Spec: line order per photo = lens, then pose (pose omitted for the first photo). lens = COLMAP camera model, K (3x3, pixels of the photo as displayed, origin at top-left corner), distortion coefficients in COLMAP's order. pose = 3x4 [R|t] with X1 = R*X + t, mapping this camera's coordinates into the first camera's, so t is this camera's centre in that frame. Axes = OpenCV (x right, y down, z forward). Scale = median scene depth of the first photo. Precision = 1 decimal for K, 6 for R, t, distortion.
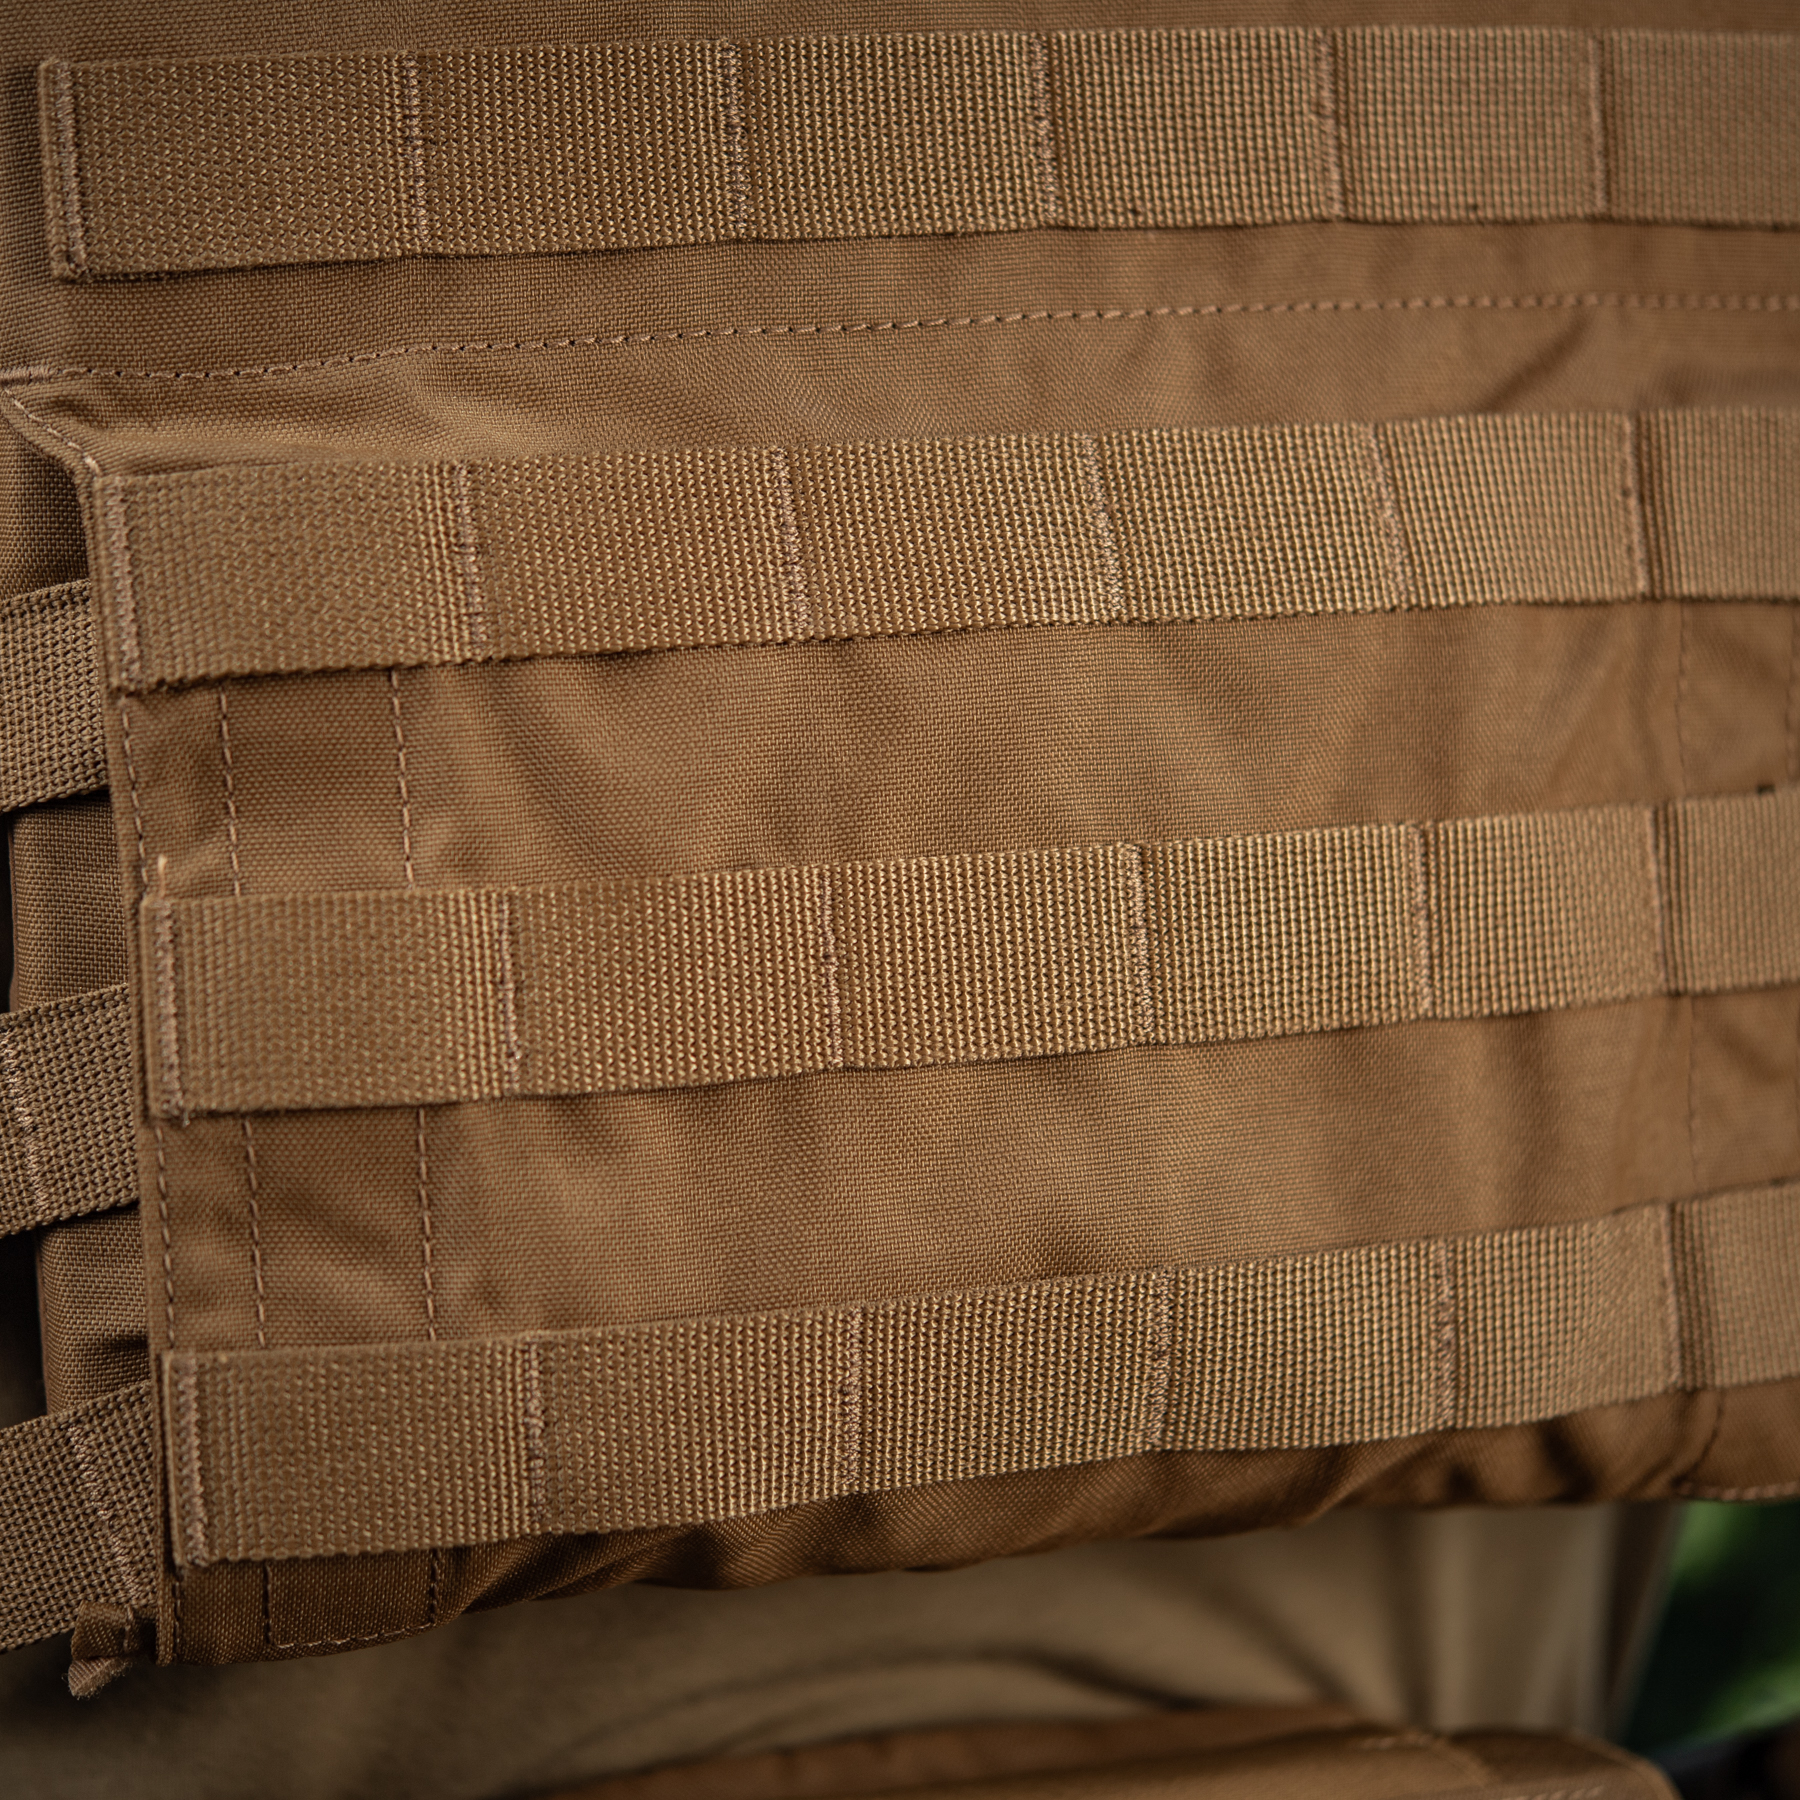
lens RADIAL K [[4901.7, 0, 893.2], [0, 4901.7, 899.0], [0, 0, 1]] dist [-0.018440, 0.000000]
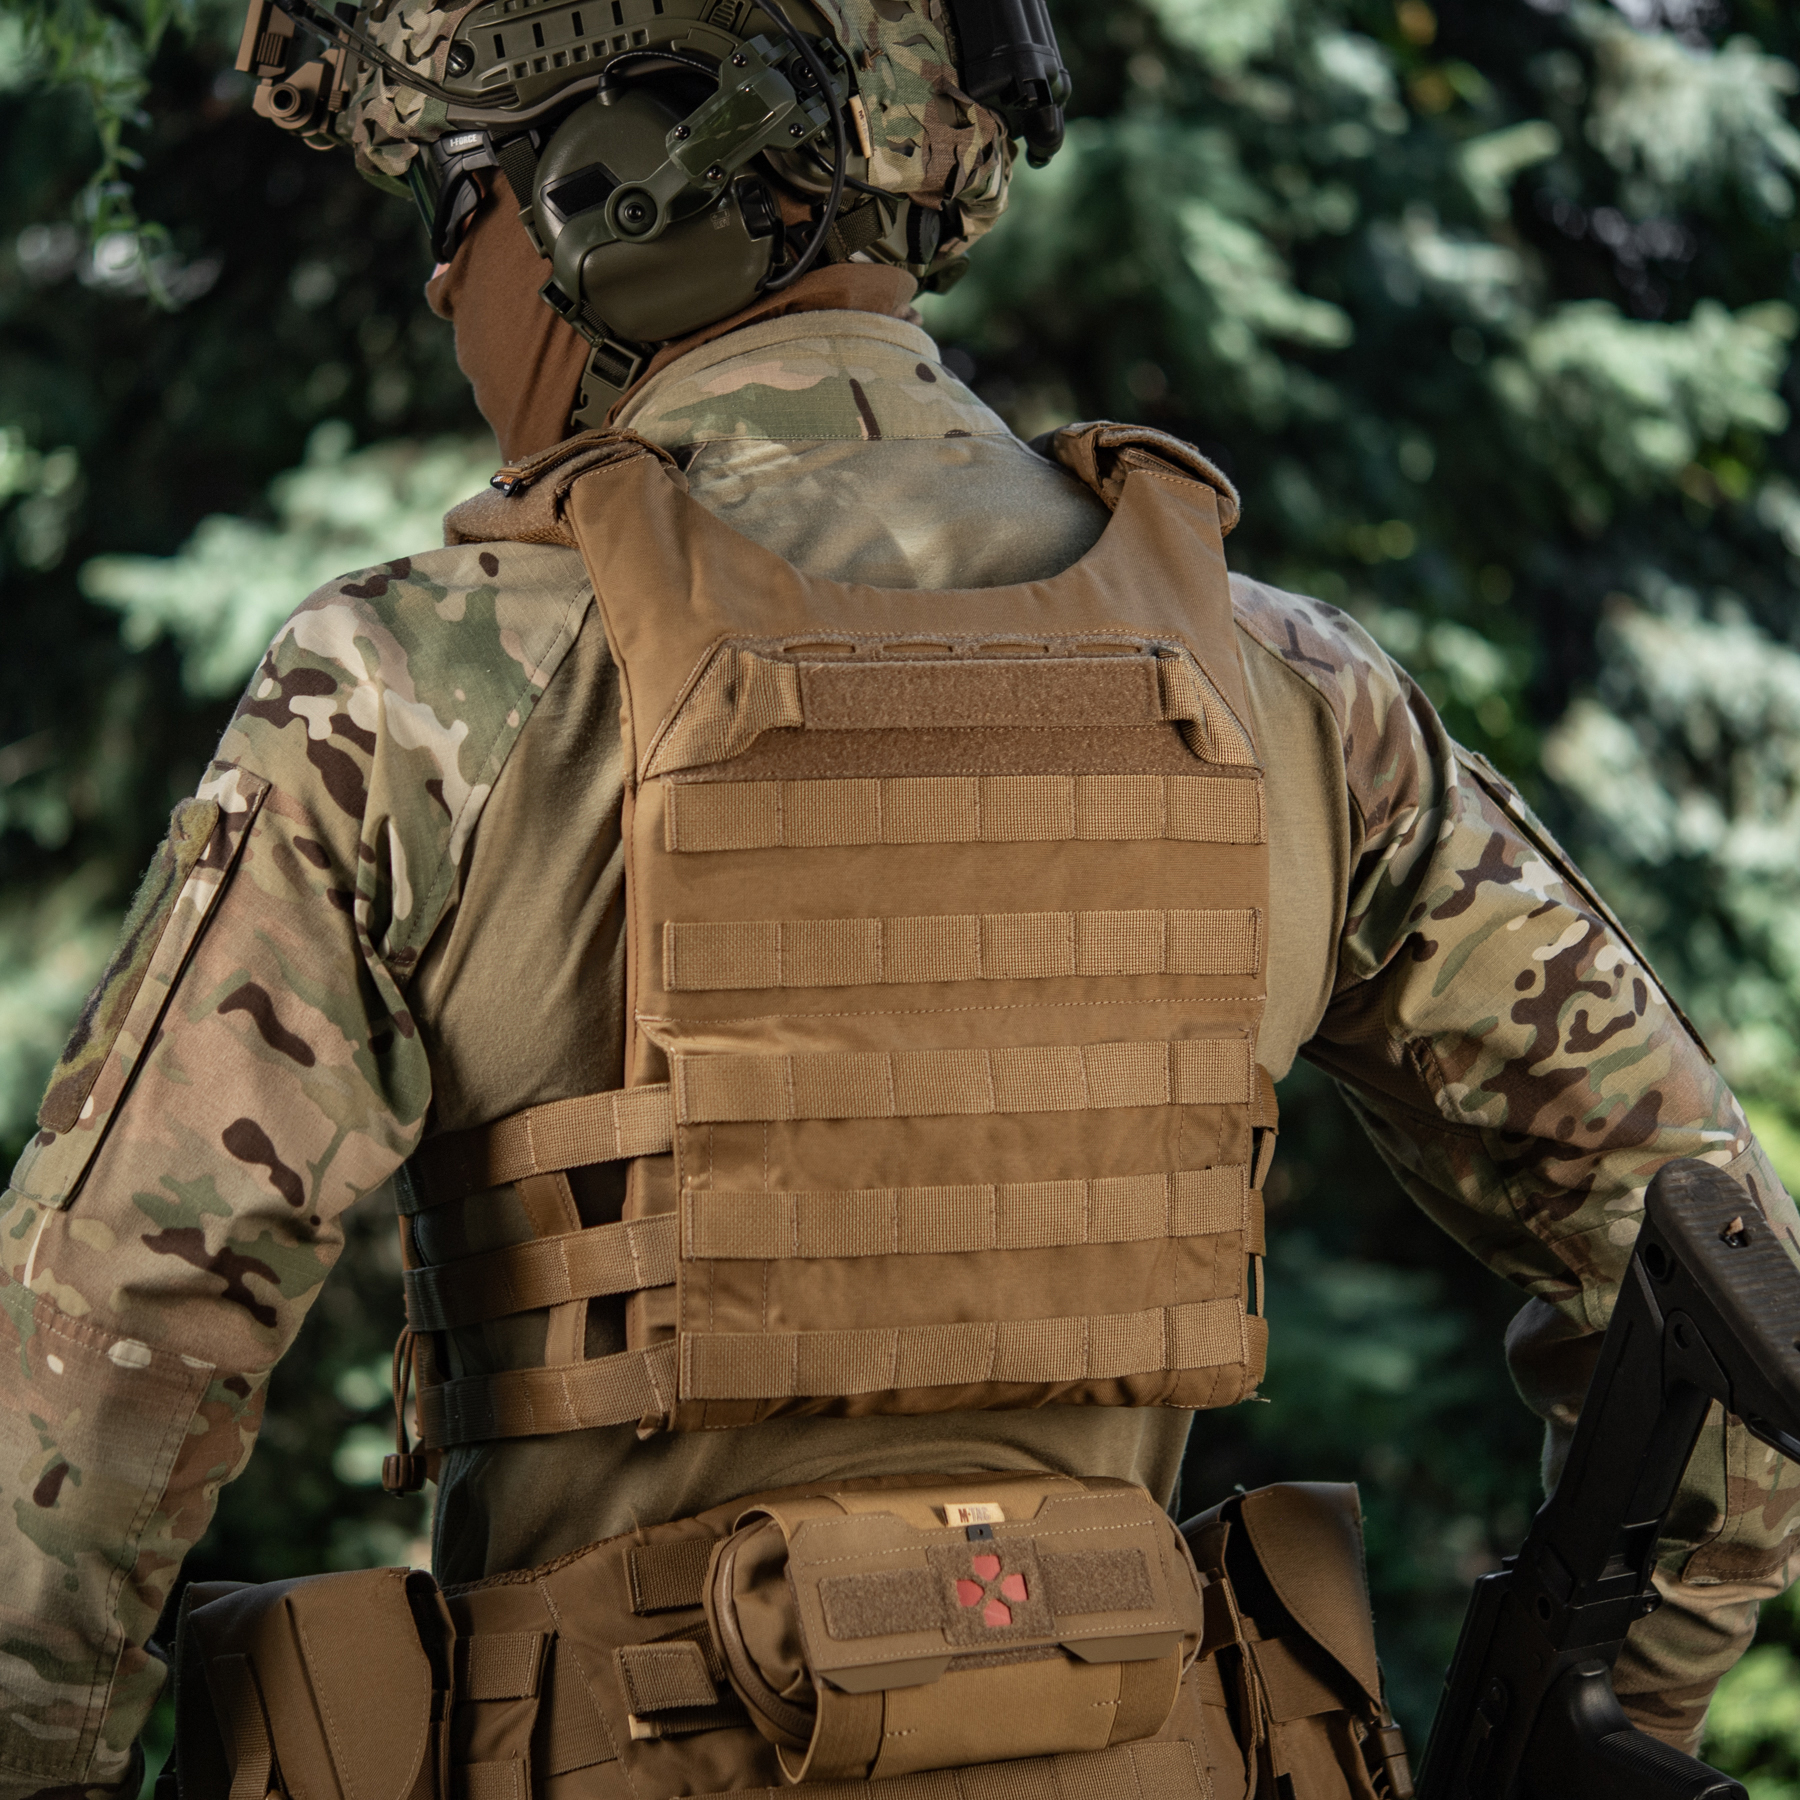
lens RADIAL K [[4901.7, 0, 960.4], [0, 4901.7, 820.5], [0, 0, 1]] dist [-0.018440, 0.000000]
pose [[0.997041, 0.060439, 0.047512, -0.134232], [-0.060225, 0.998167, -0.005920, -0.223762], [-0.047782, 0.003041, 0.998853, -2.118818]]
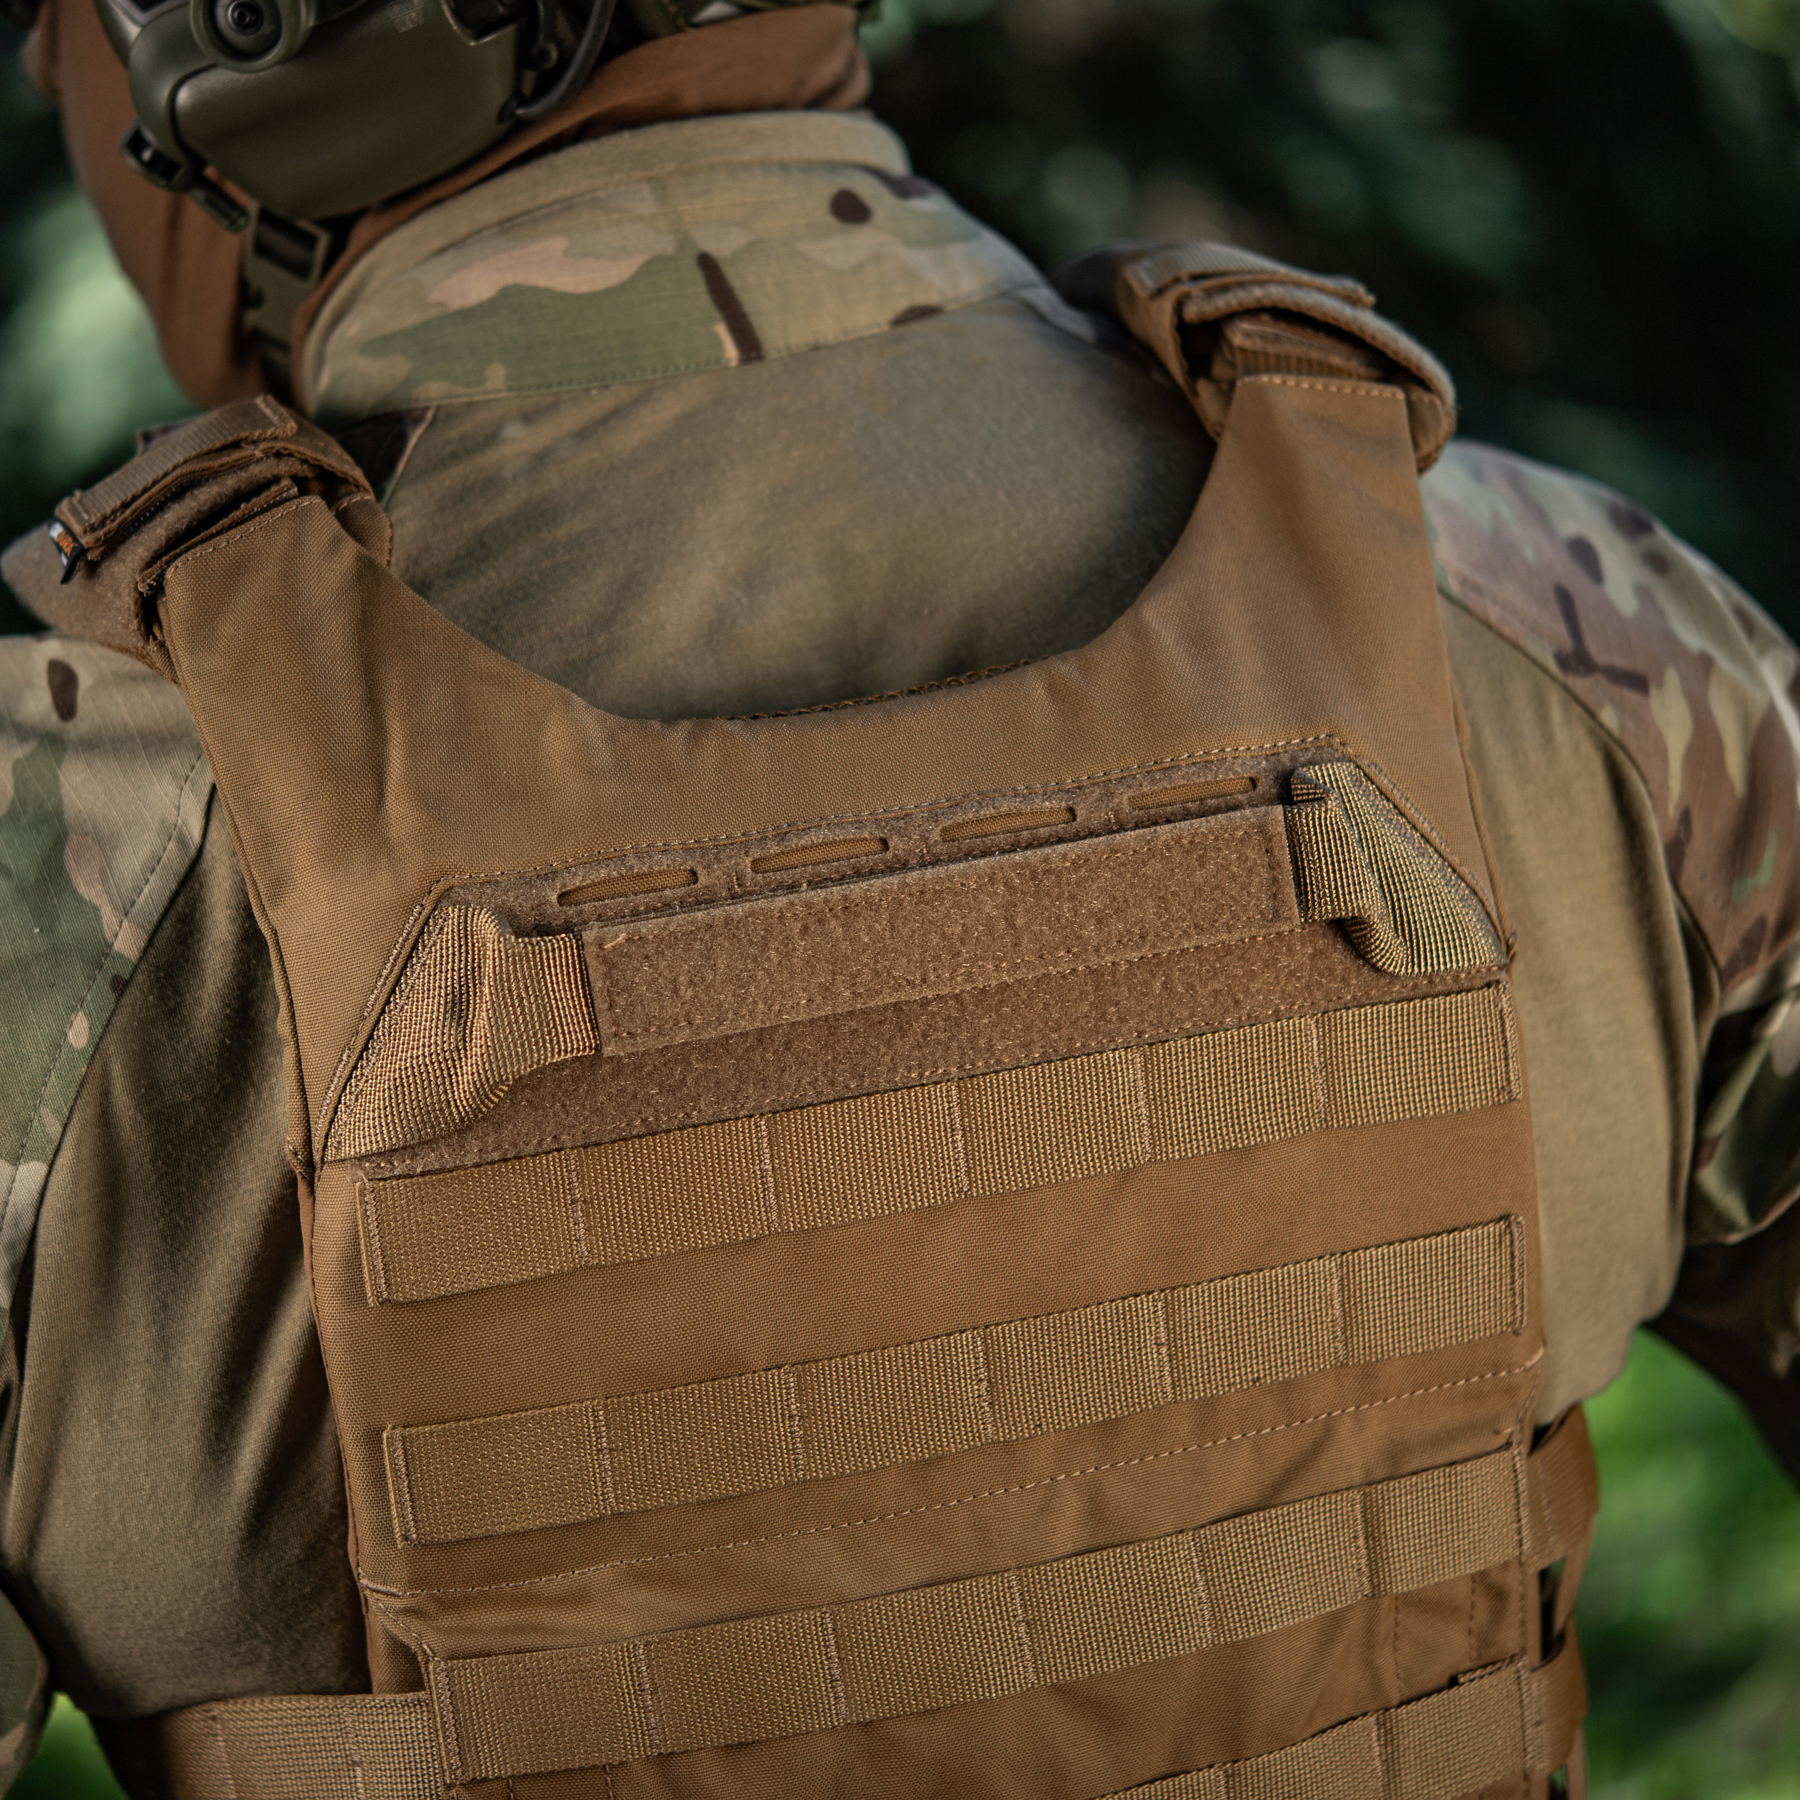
lens RADIAL K [[4901.7, 0, 788.9], [0, 4901.7, 894.9], [0, 0, 1]] dist [-0.018440, 0.000000]
pose [[0.995334, -0.018683, -0.094669, 0.128291], [0.040487, 0.971399, 0.233976, -0.726879], [0.087590, -0.236717, 0.967622, -0.581321]]
